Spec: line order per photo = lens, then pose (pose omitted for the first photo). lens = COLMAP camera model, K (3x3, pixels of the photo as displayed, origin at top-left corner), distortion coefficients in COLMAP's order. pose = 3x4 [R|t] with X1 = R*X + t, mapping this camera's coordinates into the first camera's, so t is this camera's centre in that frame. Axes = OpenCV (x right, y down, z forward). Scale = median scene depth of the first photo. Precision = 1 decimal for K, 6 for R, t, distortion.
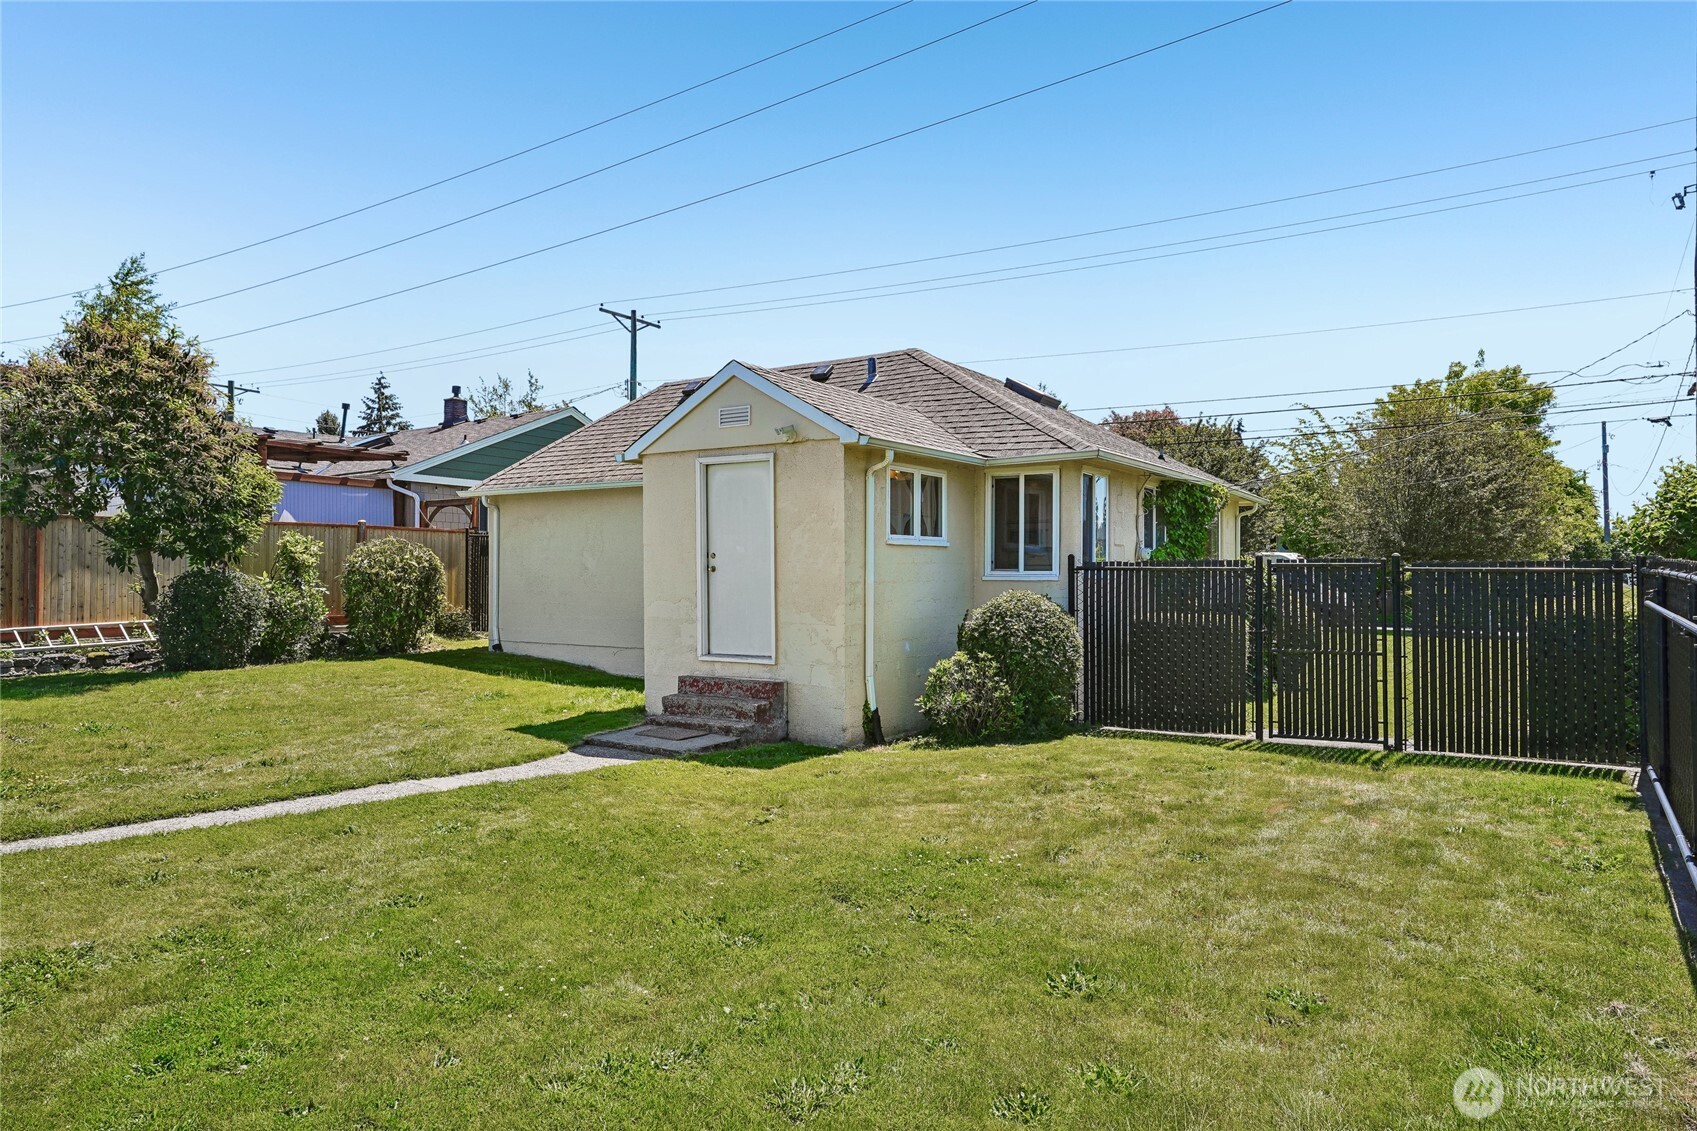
lens RADIAL K [[1081.9, 0, 848.5], [0, 1081.9, 565.5], [0, 0, 1]] dist [-0.002281, 0.002305]
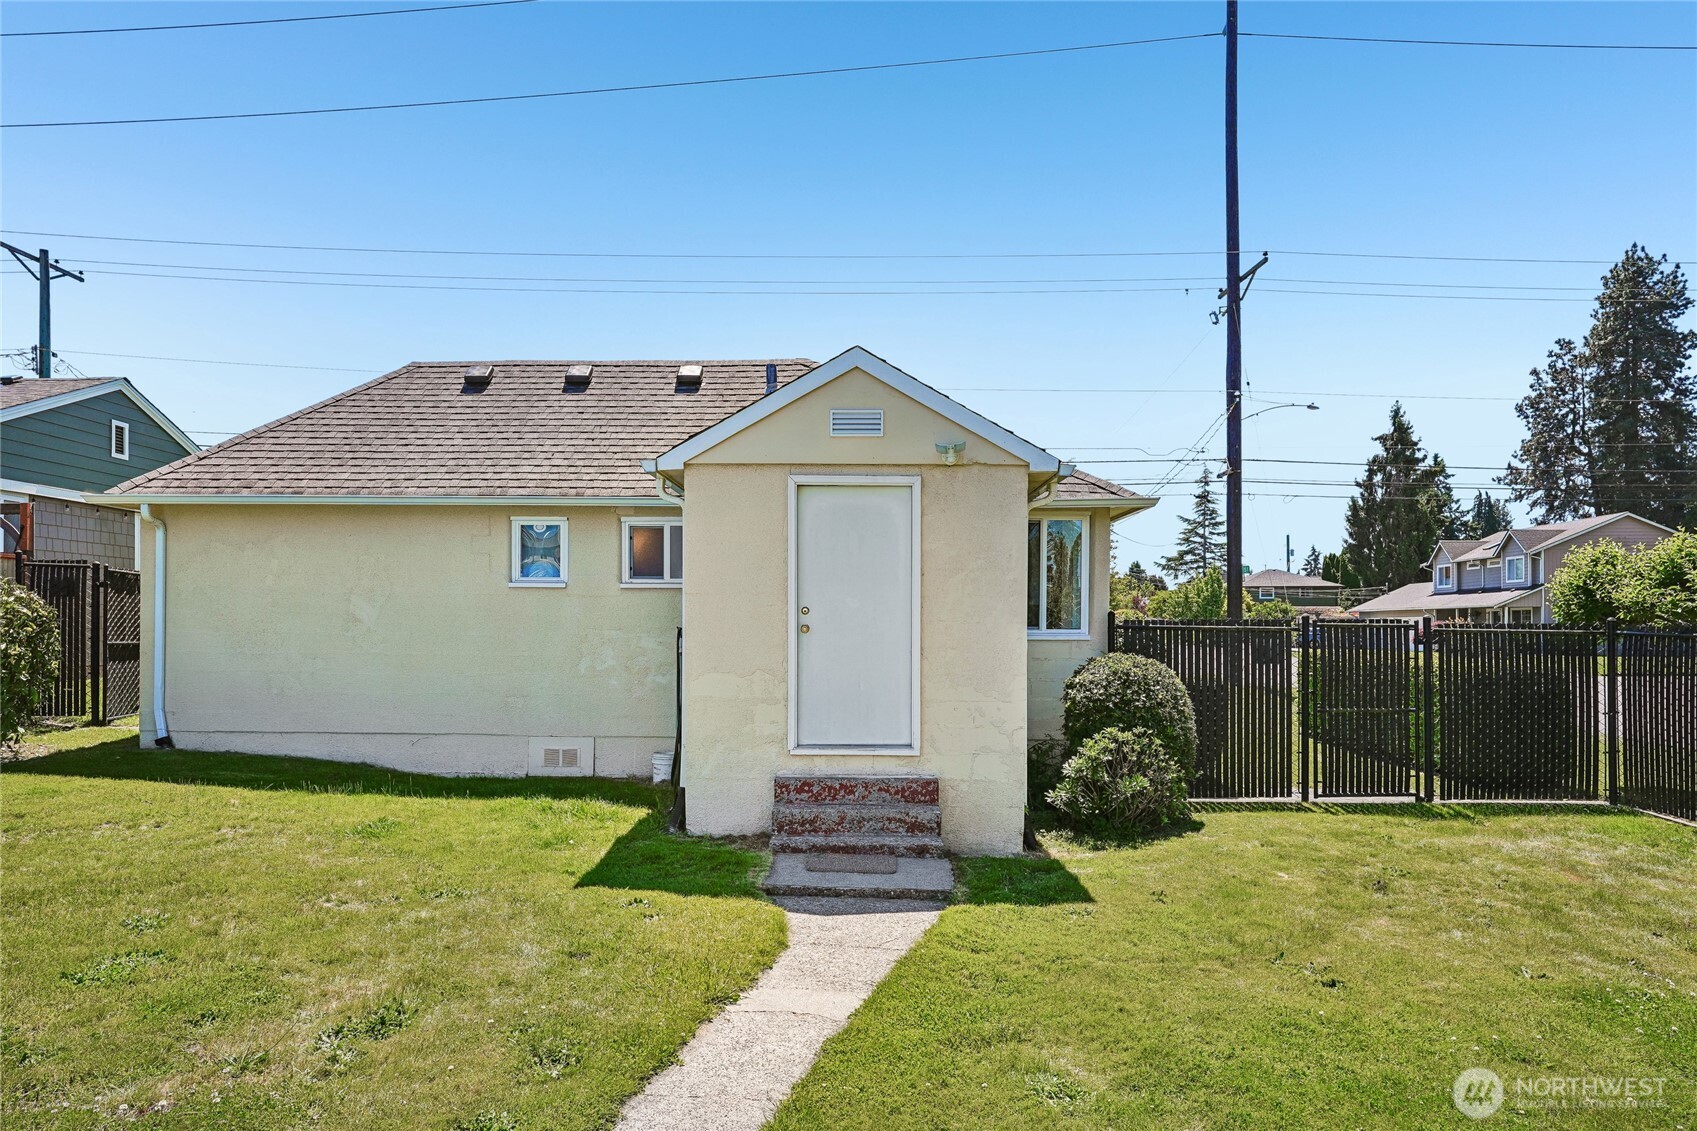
lens RADIAL K [[1099.2, 0, 847.2], [0, 1099.2, 622.1], [0, 0, 1]] dist [0.002446, 0.004076]
pose [[0.849754, 0.001911, 0.527176, -0.400786], [-0.009374, 0.999890, 0.011485, -0.008217], [-0.527096, -0.014701, 0.849679, 0.287723]]
